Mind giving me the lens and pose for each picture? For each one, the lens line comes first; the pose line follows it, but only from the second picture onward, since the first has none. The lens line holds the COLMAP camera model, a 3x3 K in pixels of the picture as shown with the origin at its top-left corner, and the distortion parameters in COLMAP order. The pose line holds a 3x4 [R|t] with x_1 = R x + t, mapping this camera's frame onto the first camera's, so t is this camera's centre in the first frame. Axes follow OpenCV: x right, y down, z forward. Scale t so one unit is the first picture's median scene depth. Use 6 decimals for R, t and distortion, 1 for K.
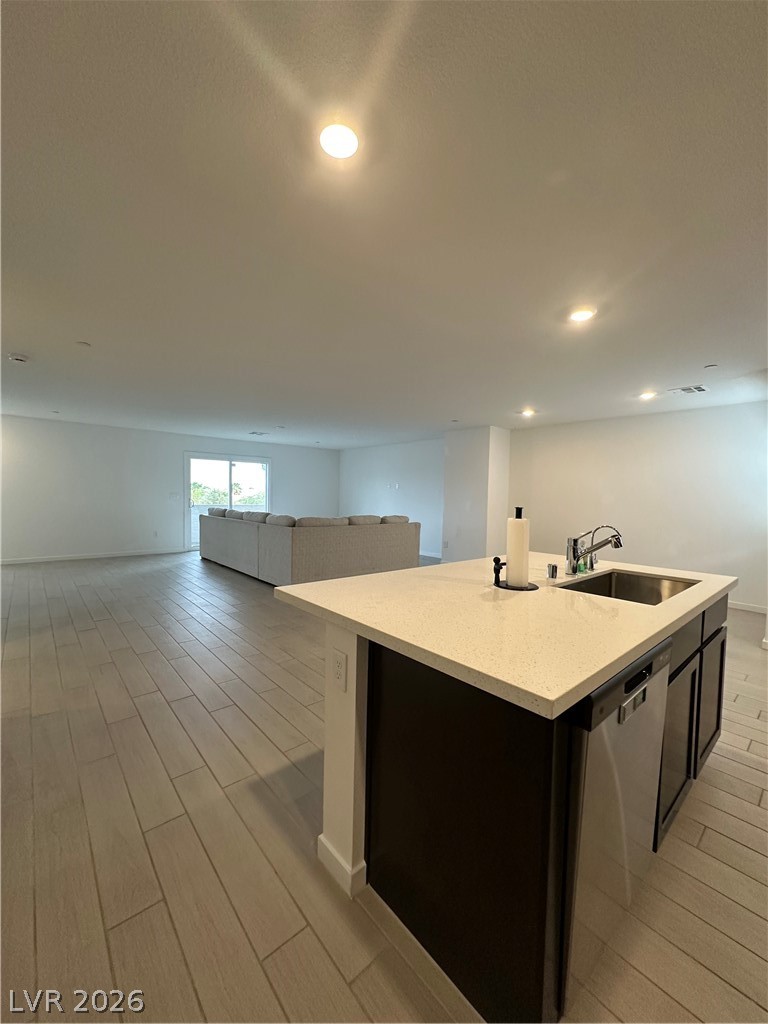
lens RADIAL K [[409.3, 0, 381.4], [0, 409.3, 518.2], [0, 0, 1]] dist [-0.000690, -0.000113]
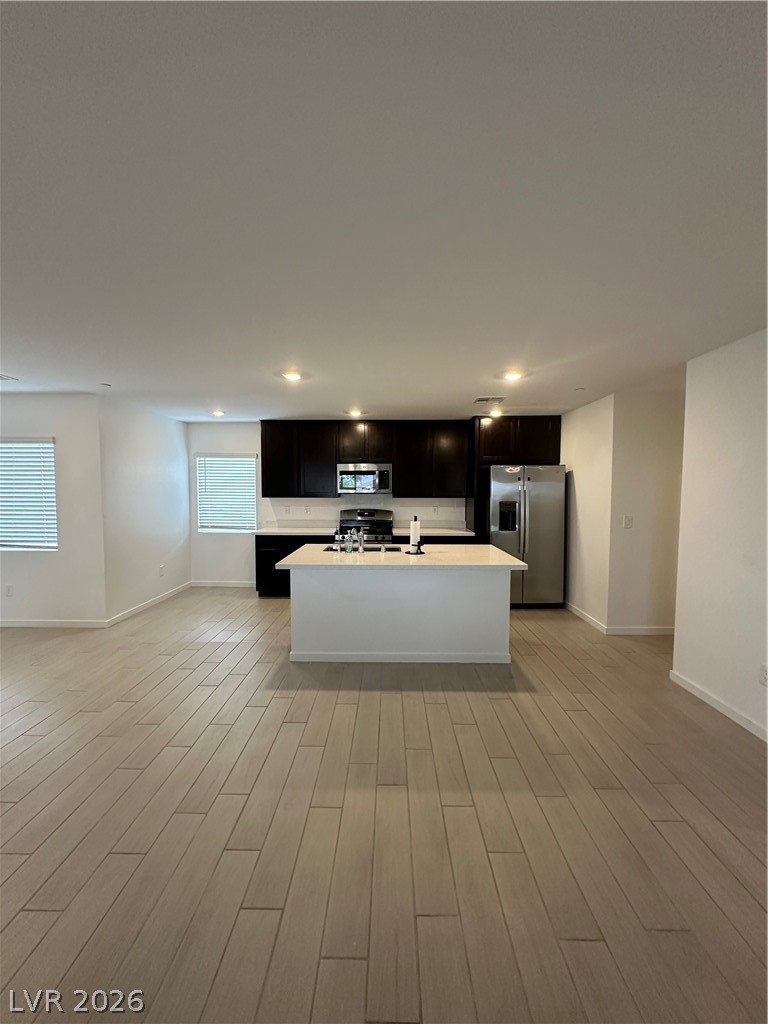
lens RADIAL K [[409.3, 0, 385.4], [0, 409.3, 506.8], [0, 0, 1]] dist [-0.000690, -0.000113]
pose [[-0.750474, -0.051649, 0.658878, -0.937785], [0.014522, 0.995412, 0.094571, -0.272958], [-0.660740, 0.080542, -0.746281, 2.631481]]
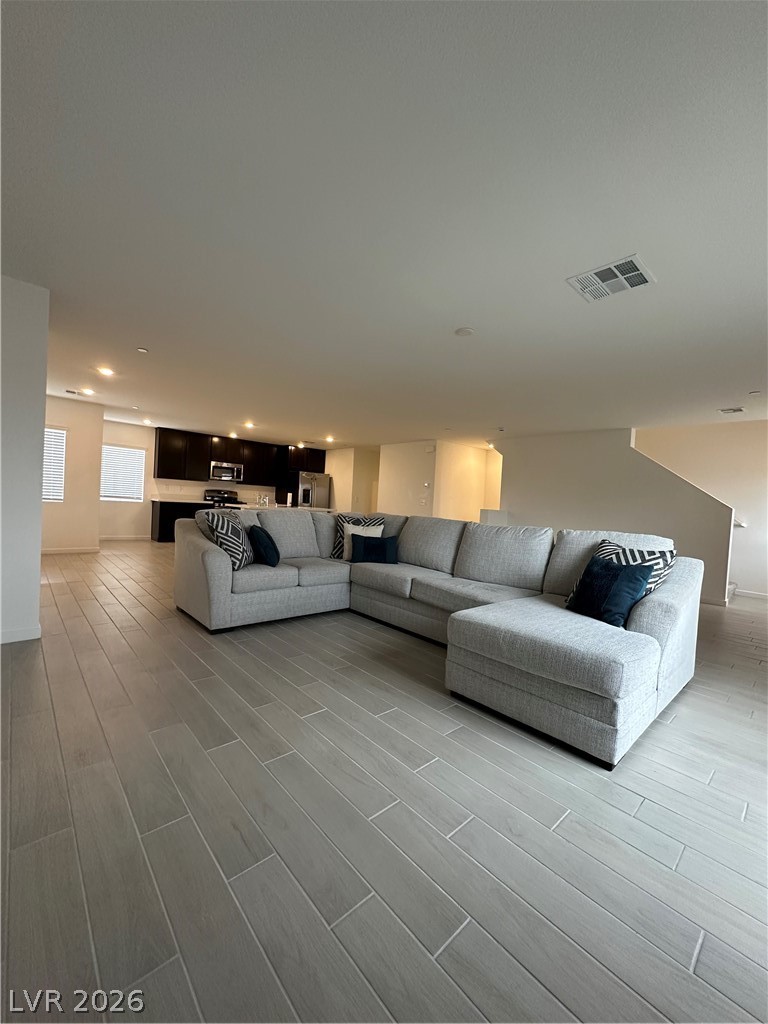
lens RADIAL K [[409.3, 0, 387.3], [0, 409.3, 513.7], [0, 0, 1]] dist [-0.000690, -0.000113]
pose [[-0.997115, -0.073574, -0.018655, -0.776014], [-0.074774, 0.994381, 0.074930, -0.205695], [0.013037, 0.076108, -0.997014, 5.888669]]
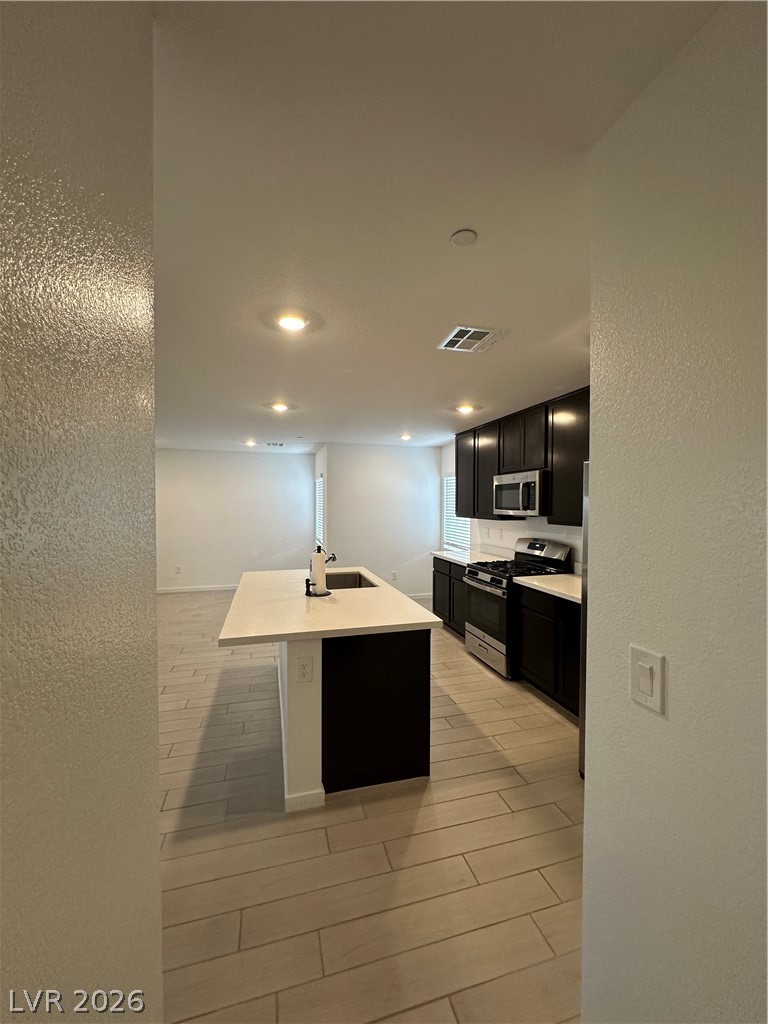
lens RADIAL K [[409.3, 0, 385.8], [0, 409.3, 505.3], [0, 0, 1]] dist [-0.000690, -0.000113]
pose [[0.420695, -0.025097, 0.906855, -1.030820], [0.051289, 0.998676, 0.003844, -0.180128], [-0.905751, 0.044894, 0.421426, 0.035511]]
